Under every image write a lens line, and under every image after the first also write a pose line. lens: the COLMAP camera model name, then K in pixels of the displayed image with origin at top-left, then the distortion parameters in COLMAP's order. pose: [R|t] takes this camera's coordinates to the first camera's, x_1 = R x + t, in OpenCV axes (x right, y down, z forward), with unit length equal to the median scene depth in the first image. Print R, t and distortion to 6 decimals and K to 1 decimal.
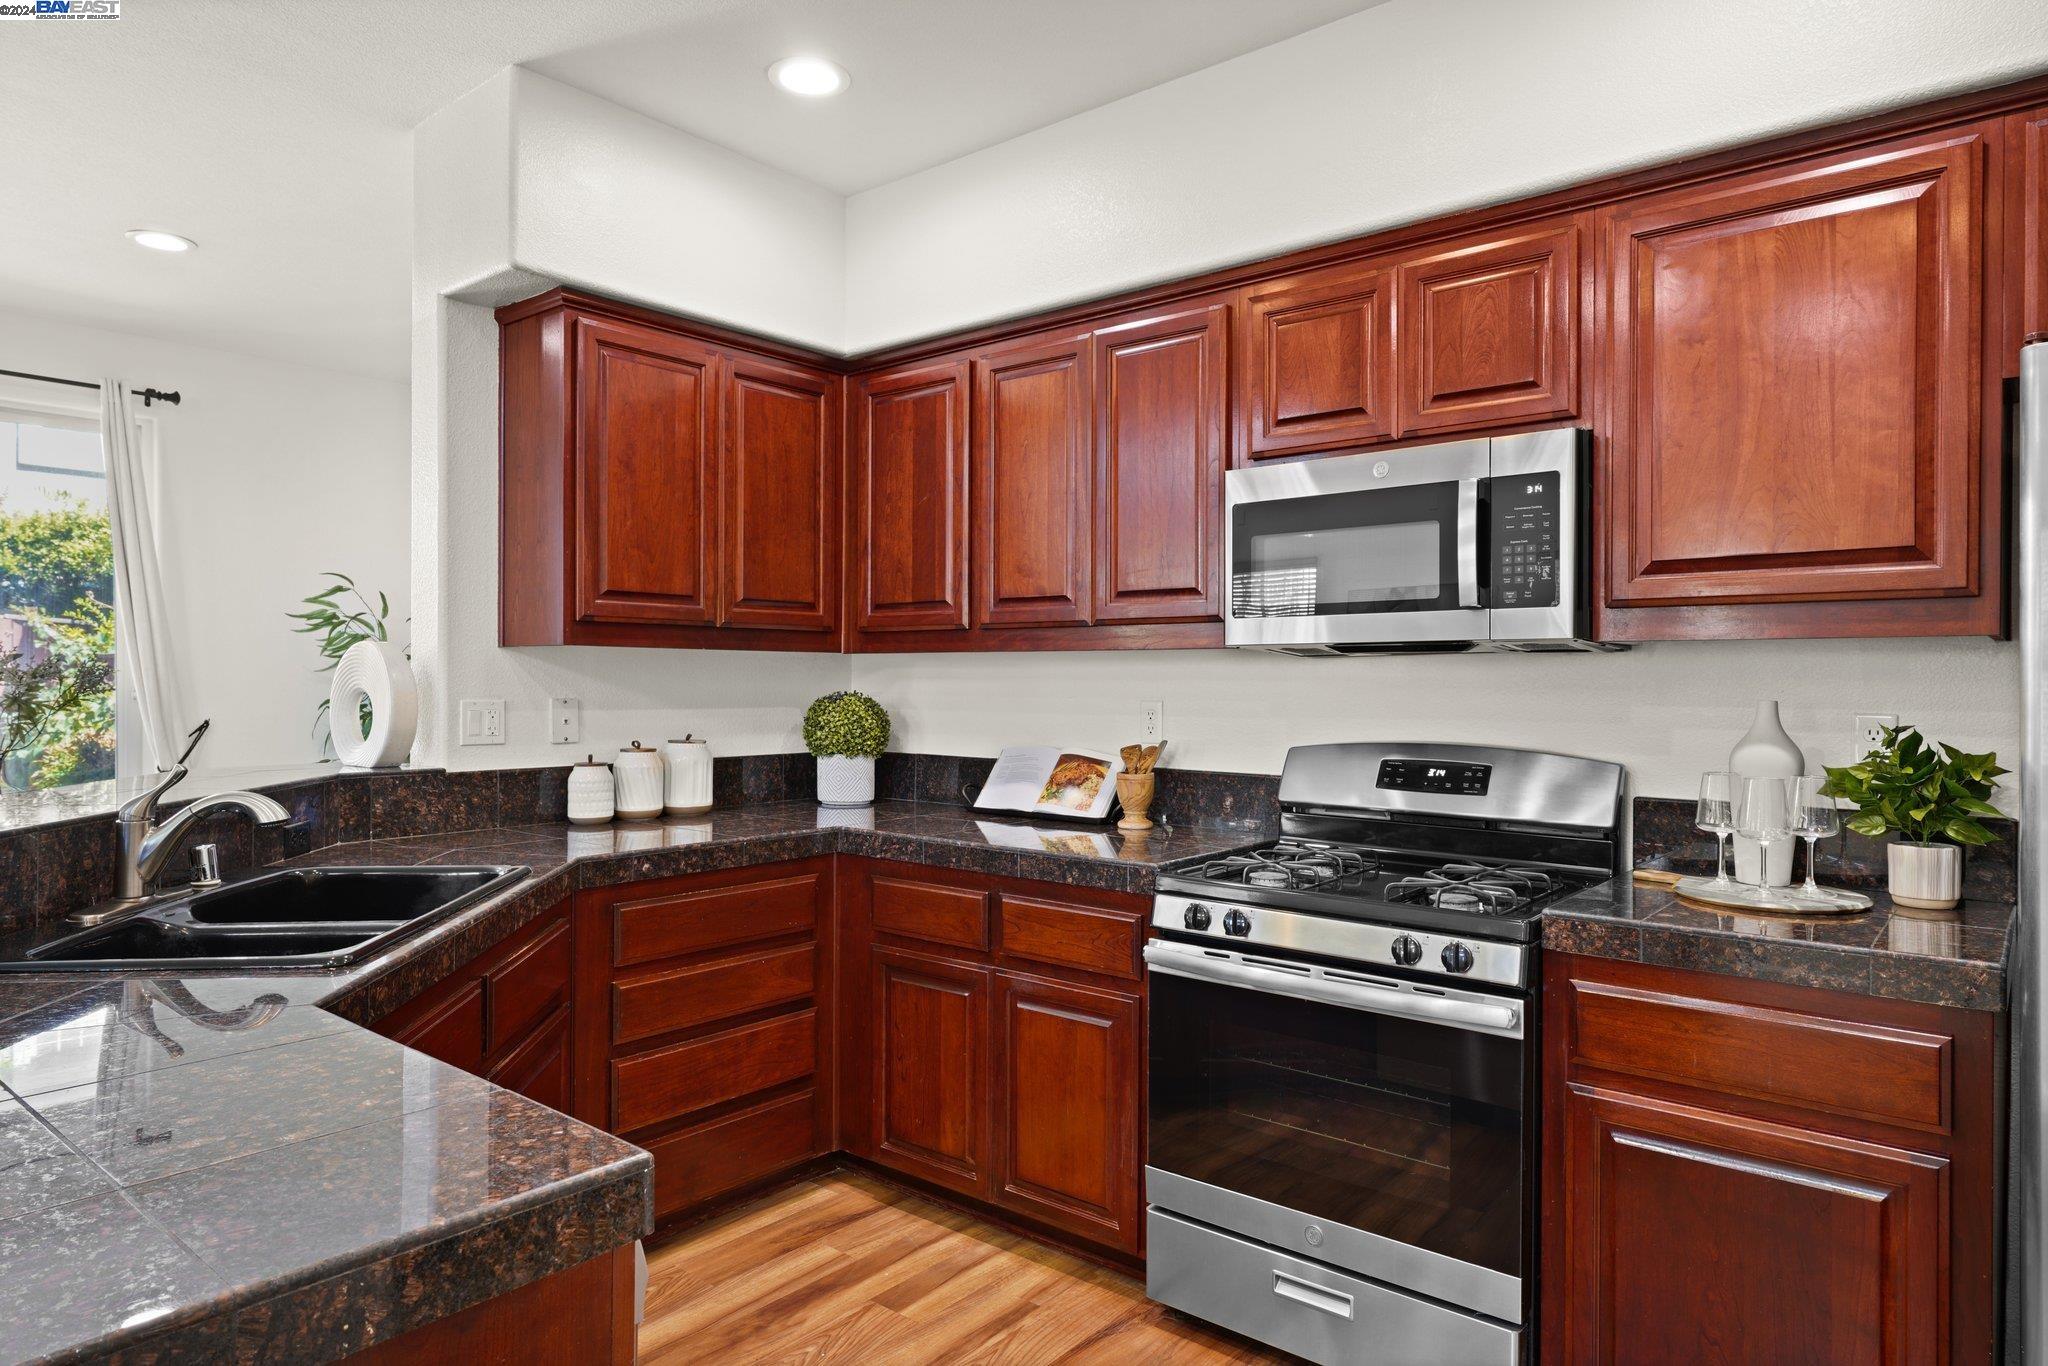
lens RADIAL K [[1243.2, 0, 1024.6], [0, 1243.2, 675.6], [0, 0, 1]] dist [0.004384, 0.005076]
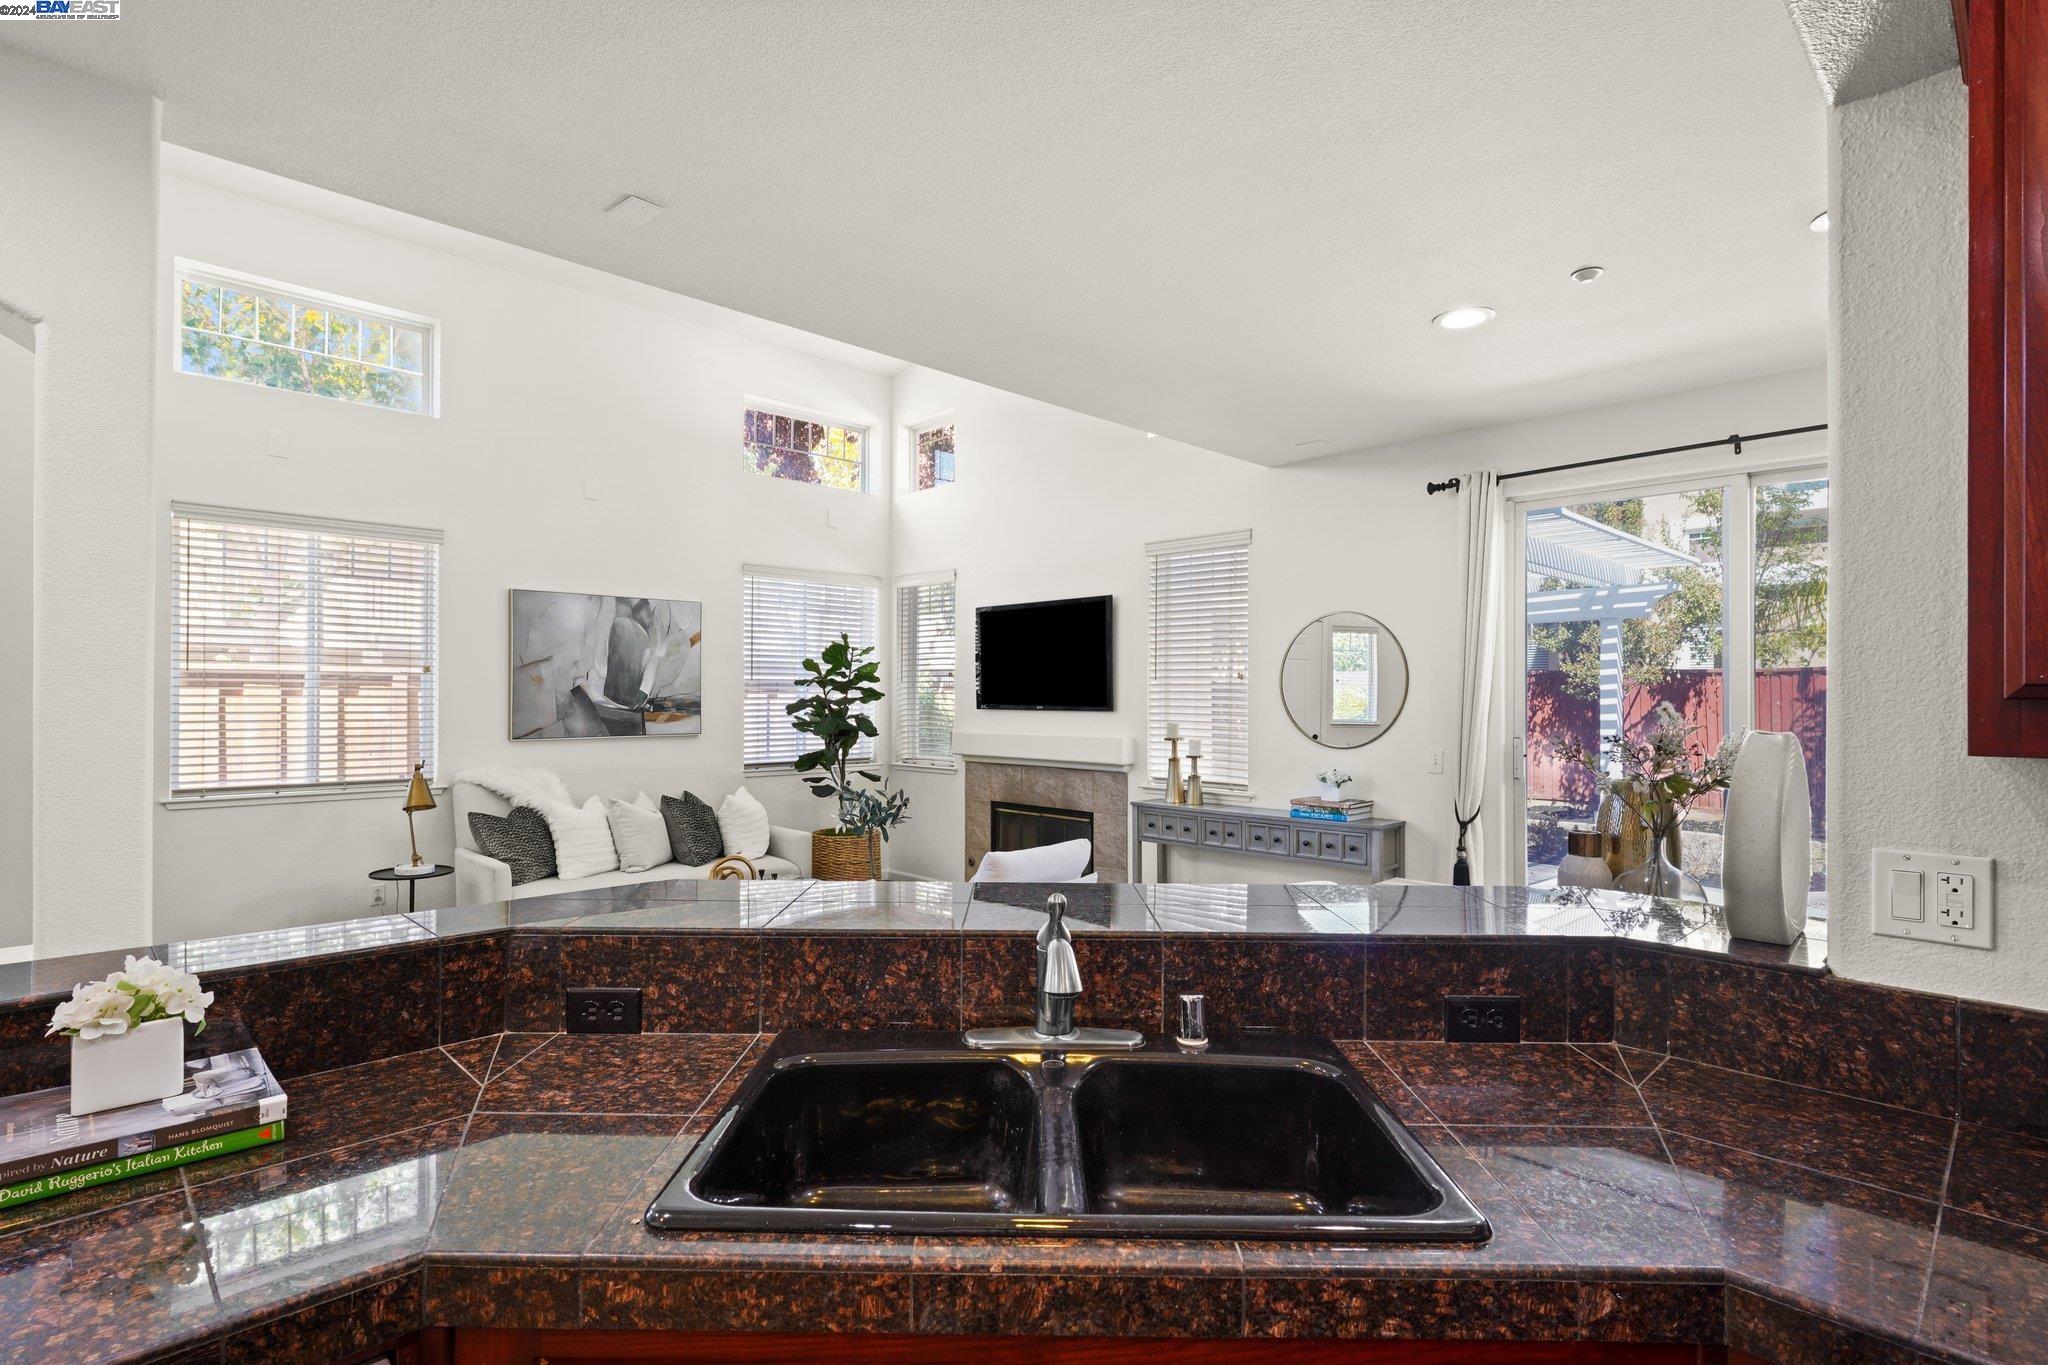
lens RADIAL K [[985.5, 0, 1022.4], [0, 985.5, 700.5], [0, 0, 1]] dist [0.005793, -0.002988]
pose [[-0.107118, -0.002490, -0.994243, 0.002857], [-0.004416, 0.999988, -0.002028, -0.044926], [0.994236, 0.004173, -0.107128, 0.761103]]
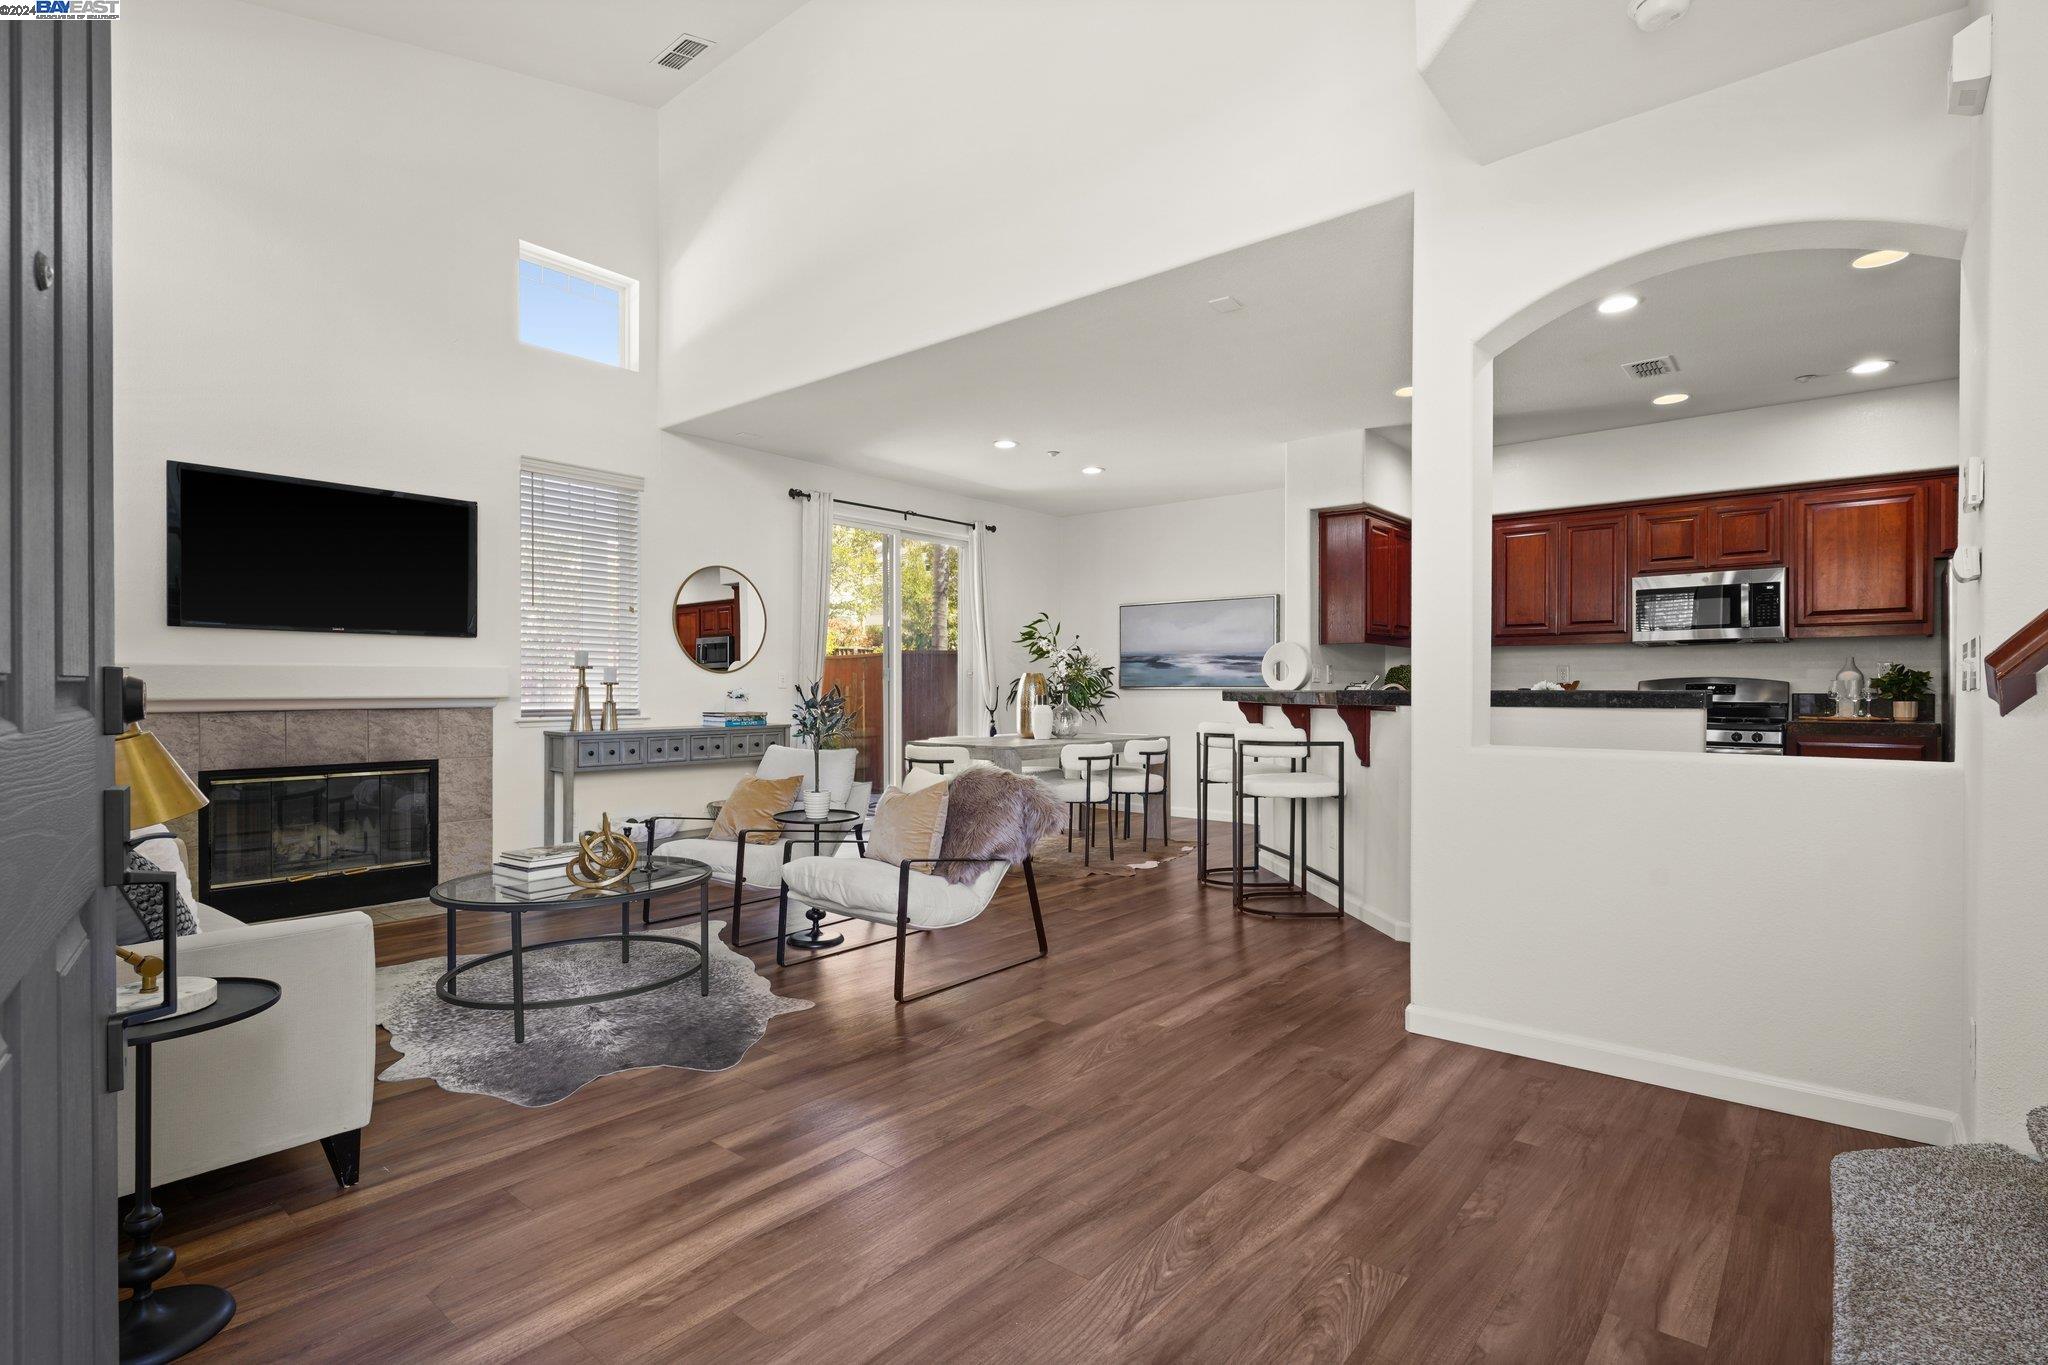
lens RADIAL K [[985.5, 0, 1027.1], [0, 985.5, 691.8], [0, 0, 1]] dist [0.005793, -0.002988]
pose [[0.999945, -0.001947, -0.010348, -1.130013], [0.001984, 0.999992, 0.003536, 0.074479], [0.010341, -0.003557, 0.999940, -1.166691]]
